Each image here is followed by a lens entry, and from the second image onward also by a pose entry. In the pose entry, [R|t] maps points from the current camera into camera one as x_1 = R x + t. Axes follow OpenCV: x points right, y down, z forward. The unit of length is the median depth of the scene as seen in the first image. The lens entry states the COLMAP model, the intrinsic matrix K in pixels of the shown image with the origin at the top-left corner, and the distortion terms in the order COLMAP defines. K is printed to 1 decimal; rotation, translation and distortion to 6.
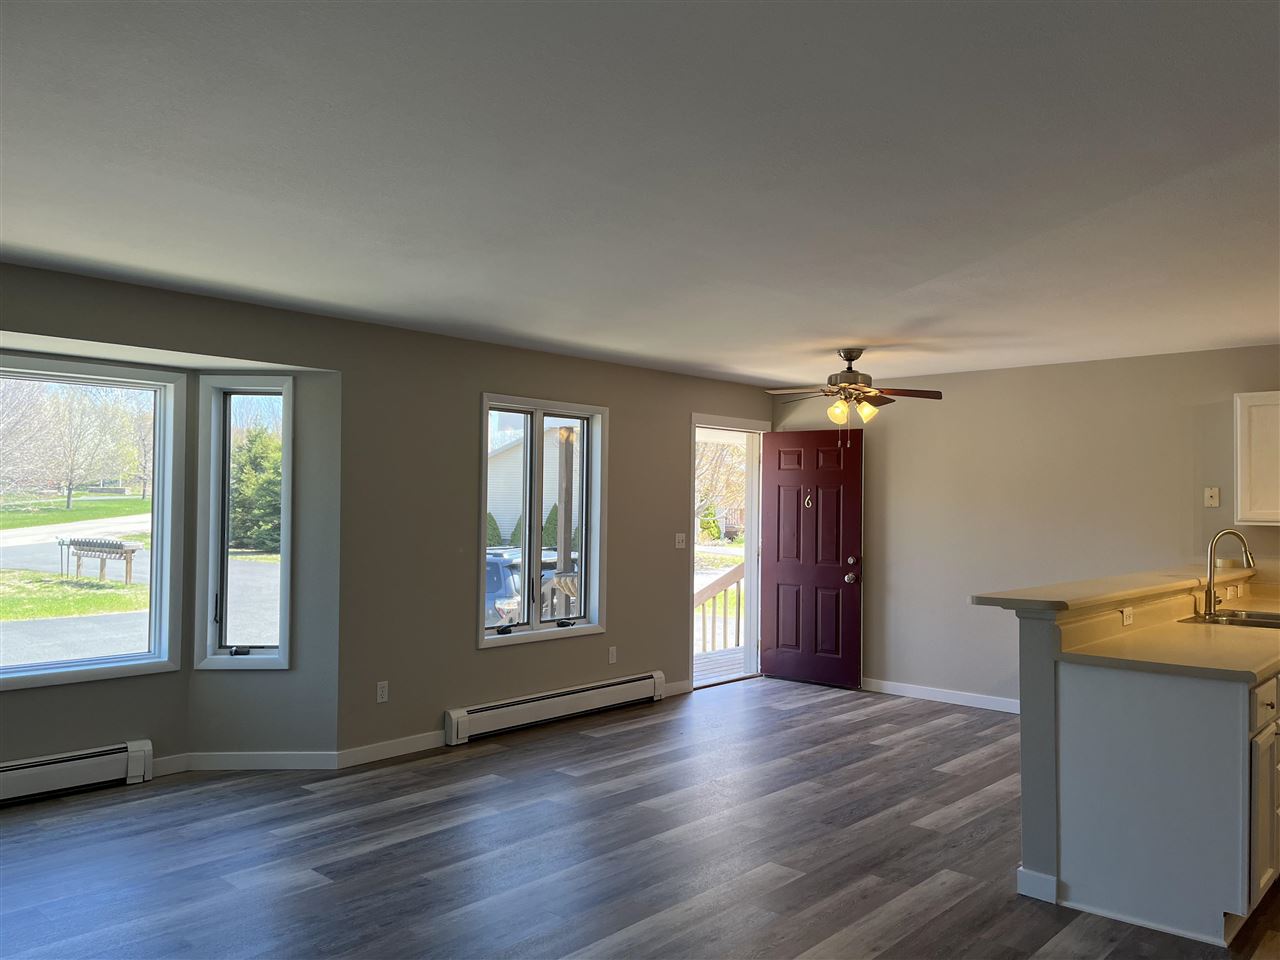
lens RADIAL K [[967.0, 0, 646.9], [0, 967.0, 485.5], [0, 0, 1]] dist [0.046160, -0.015318]
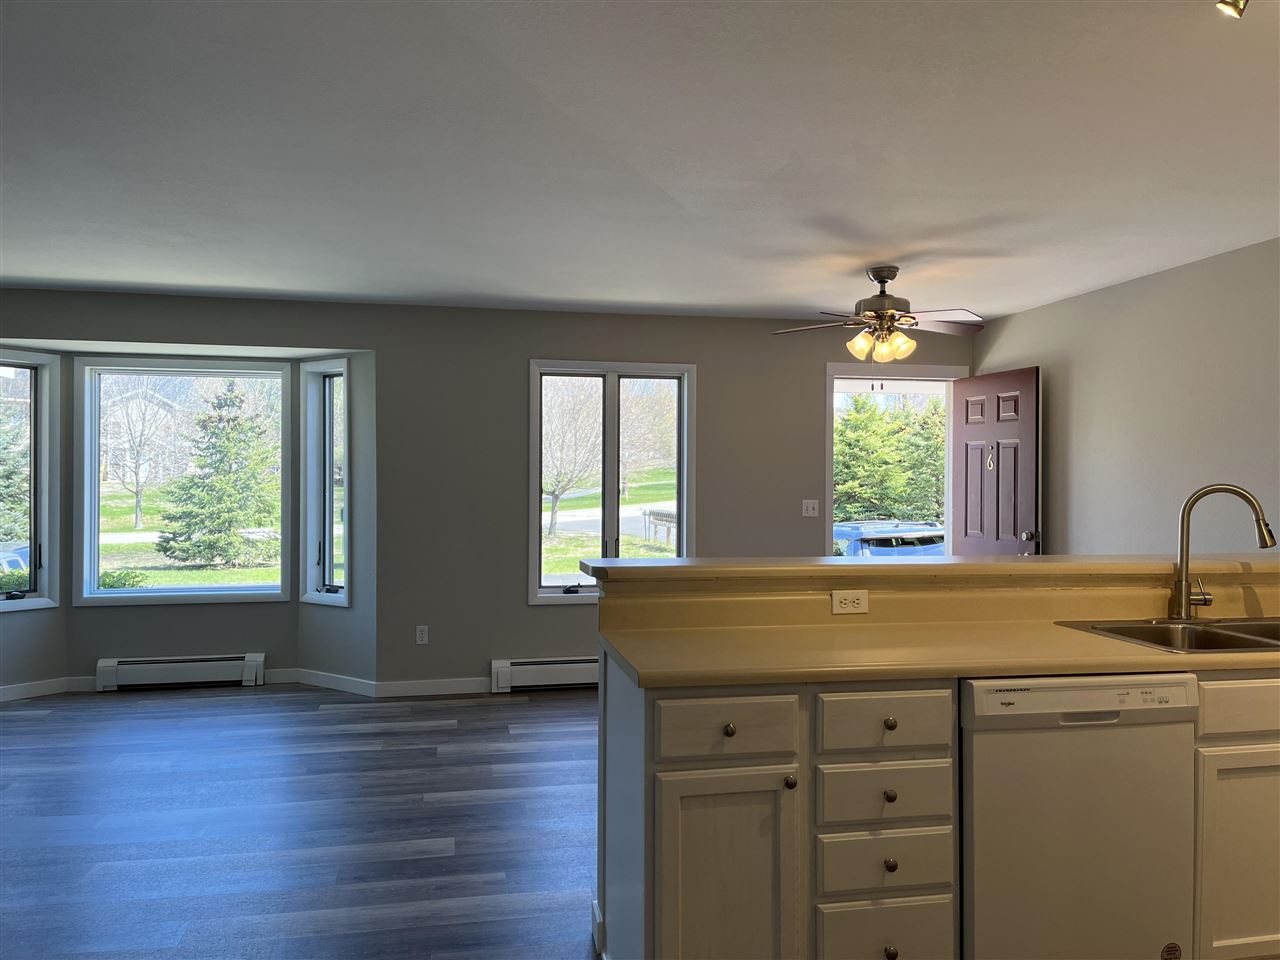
lens RADIAL K [[967.0, 0, 643.9], [0, 967.0, 481.3], [0, 0, 1]] dist [0.046160, -0.015318]
pose [[0.802295, -0.005217, -0.596904, 0.563126], [0.015589, 0.999804, 0.012214, 0.024818], [0.596724, -0.019104, 0.802219, 0.247324]]
